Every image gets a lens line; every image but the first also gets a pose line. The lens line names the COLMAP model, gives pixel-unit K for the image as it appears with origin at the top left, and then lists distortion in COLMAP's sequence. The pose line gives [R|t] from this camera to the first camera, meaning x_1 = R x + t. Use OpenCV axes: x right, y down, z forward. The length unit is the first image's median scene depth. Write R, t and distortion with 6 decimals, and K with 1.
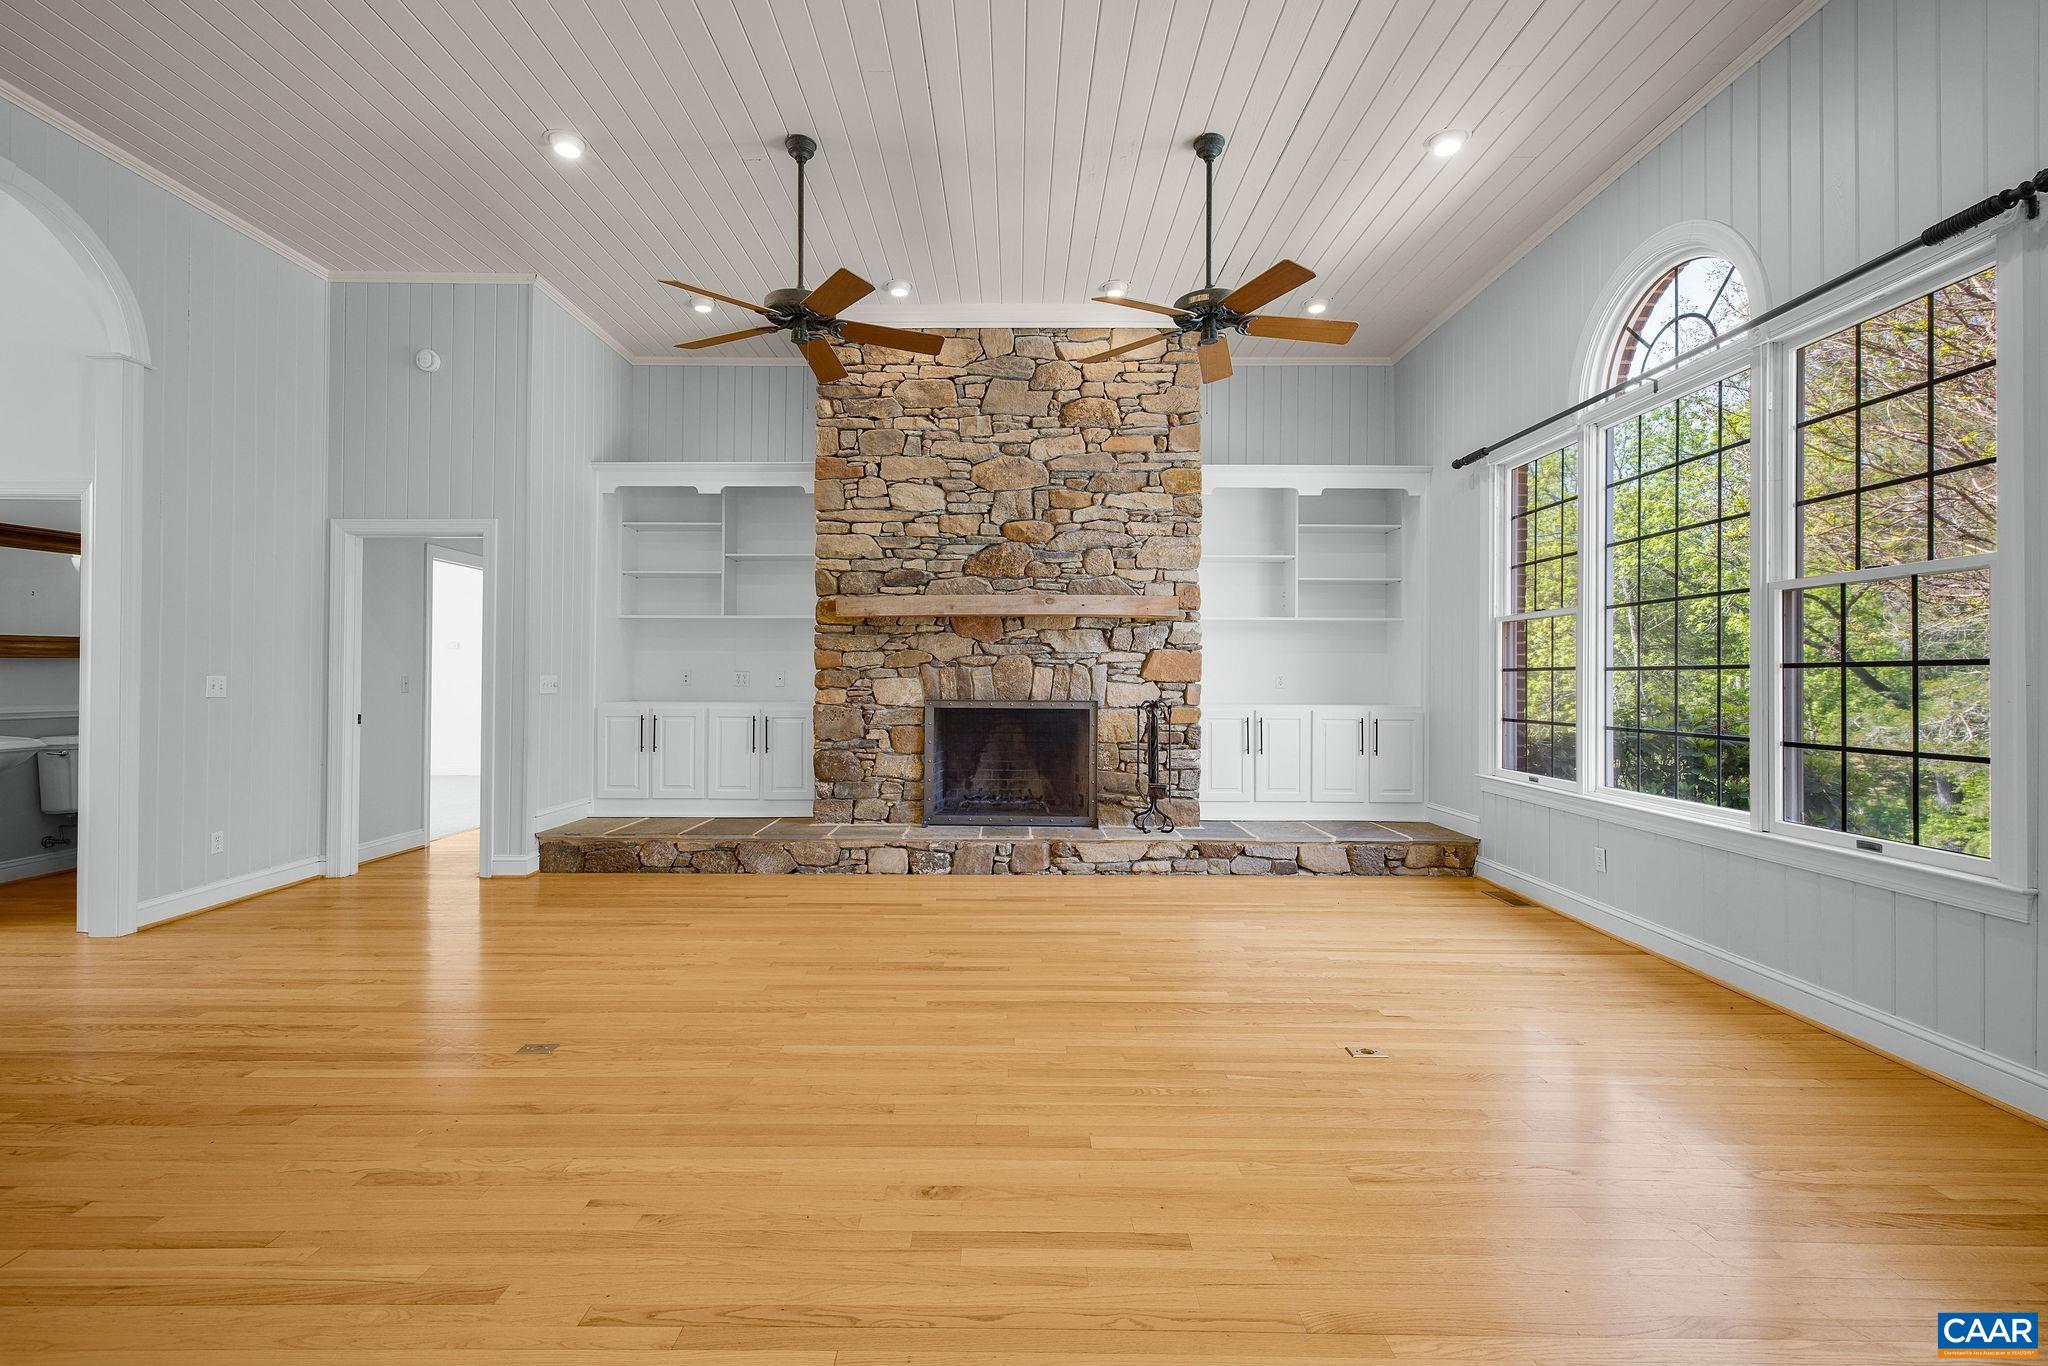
lens RADIAL K [[875.6, 0, 1015.0], [0, 875.6, 672.5], [0, 0, 1]] dist [-0.000153, -0.004935]
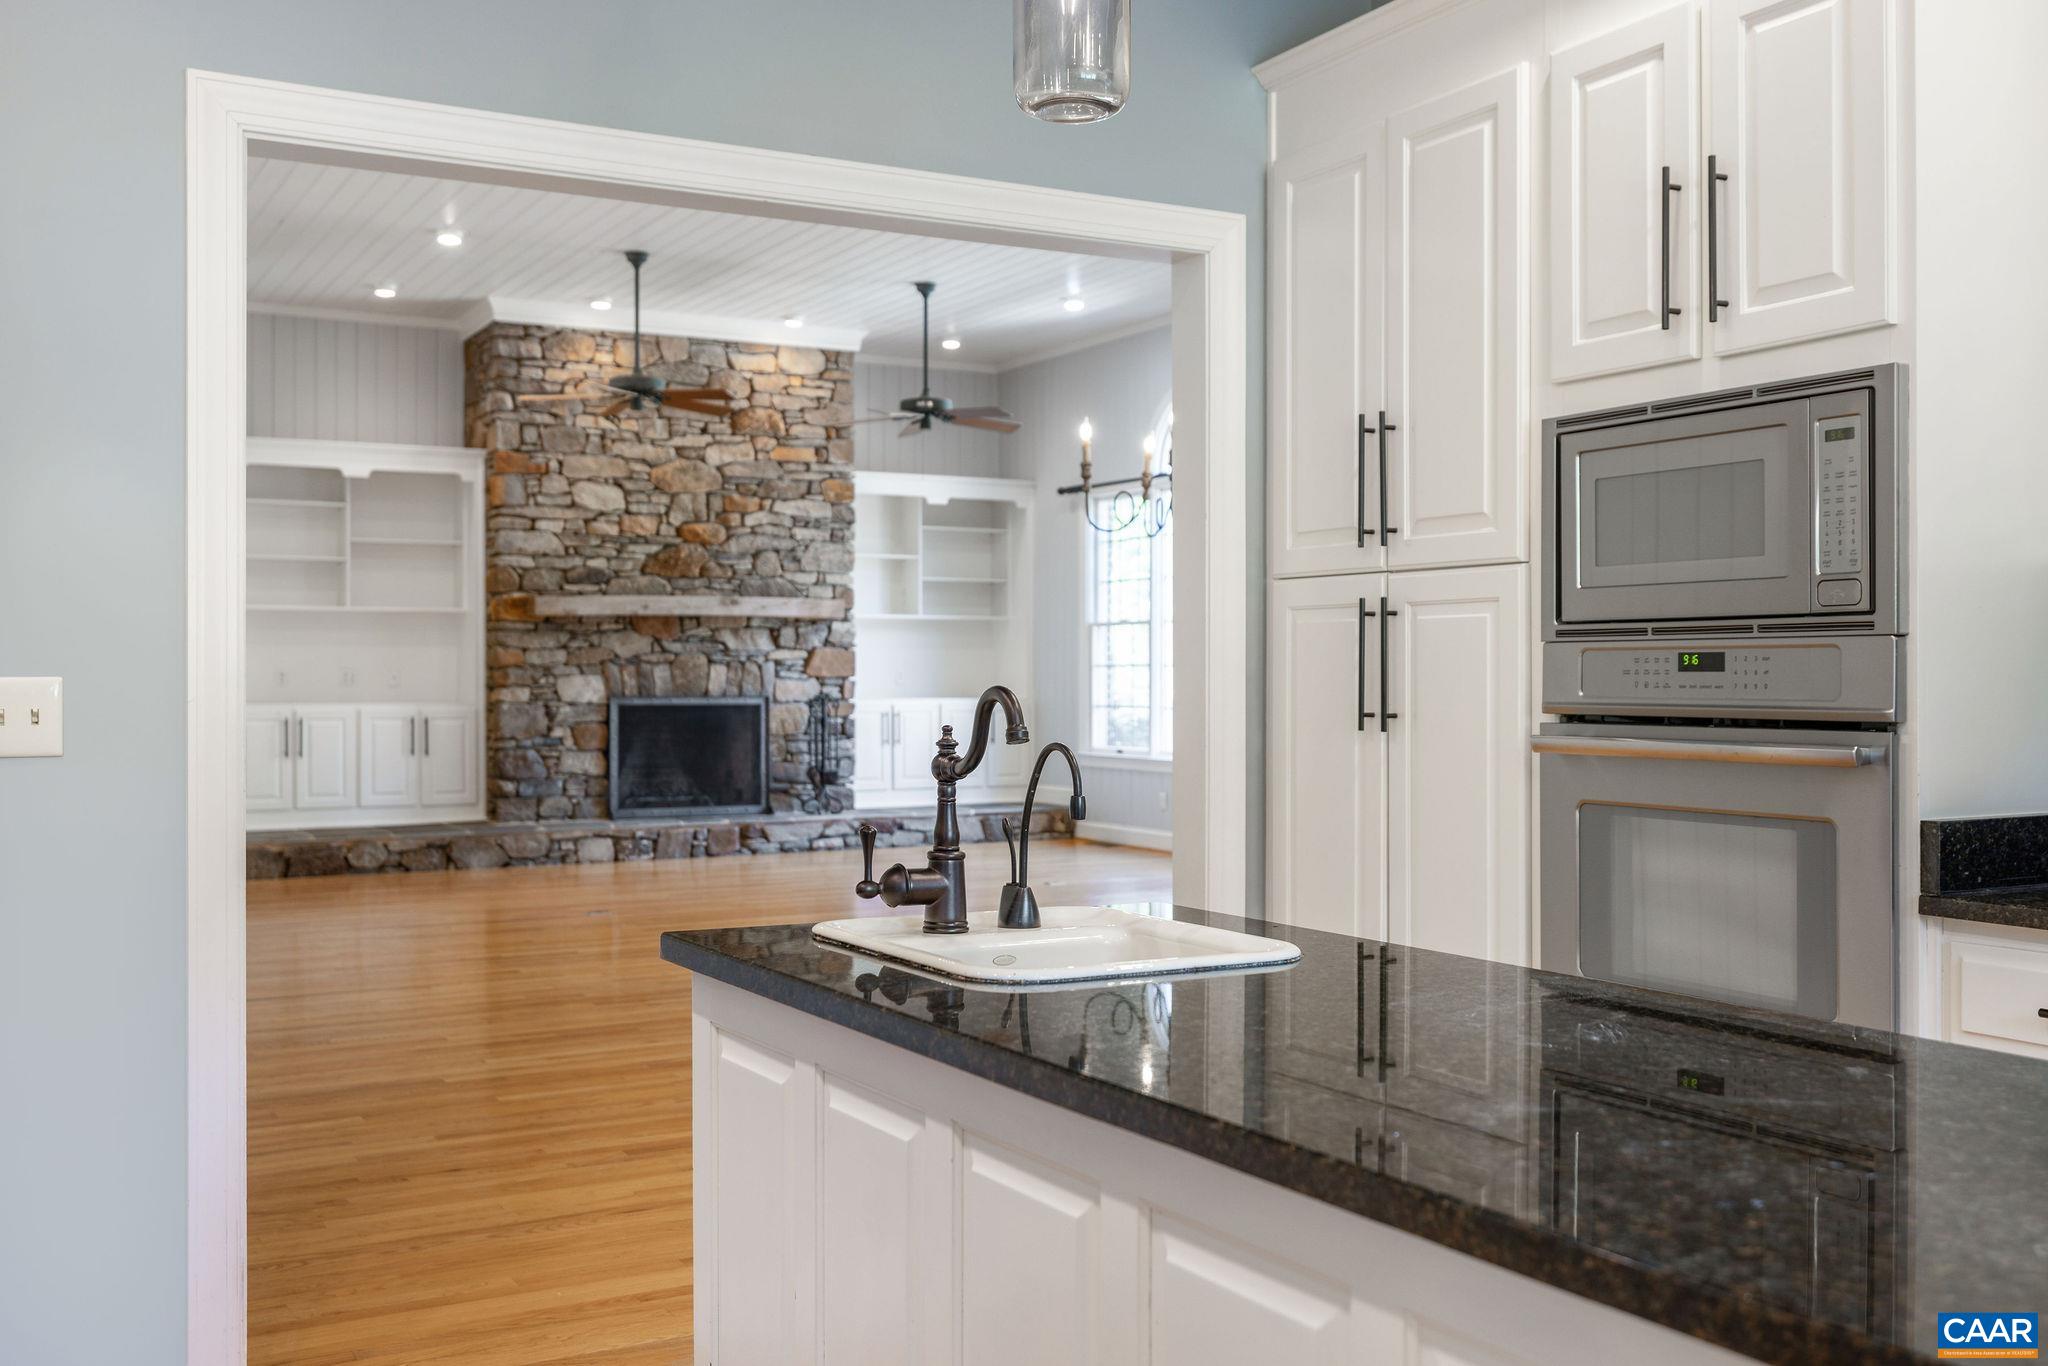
lens RADIAL K [[1957.3, 0, 1024.0], [0, 1957.3, 683.0], [0, 0, 1]] dist [0.007698, -0.004902]
pose [[0.868971, -0.006991, 0.494814, -0.804624], [0.000963, 0.999922, 0.012437, -0.012706], [-0.494862, -0.010331, 0.868910, -1.207335]]
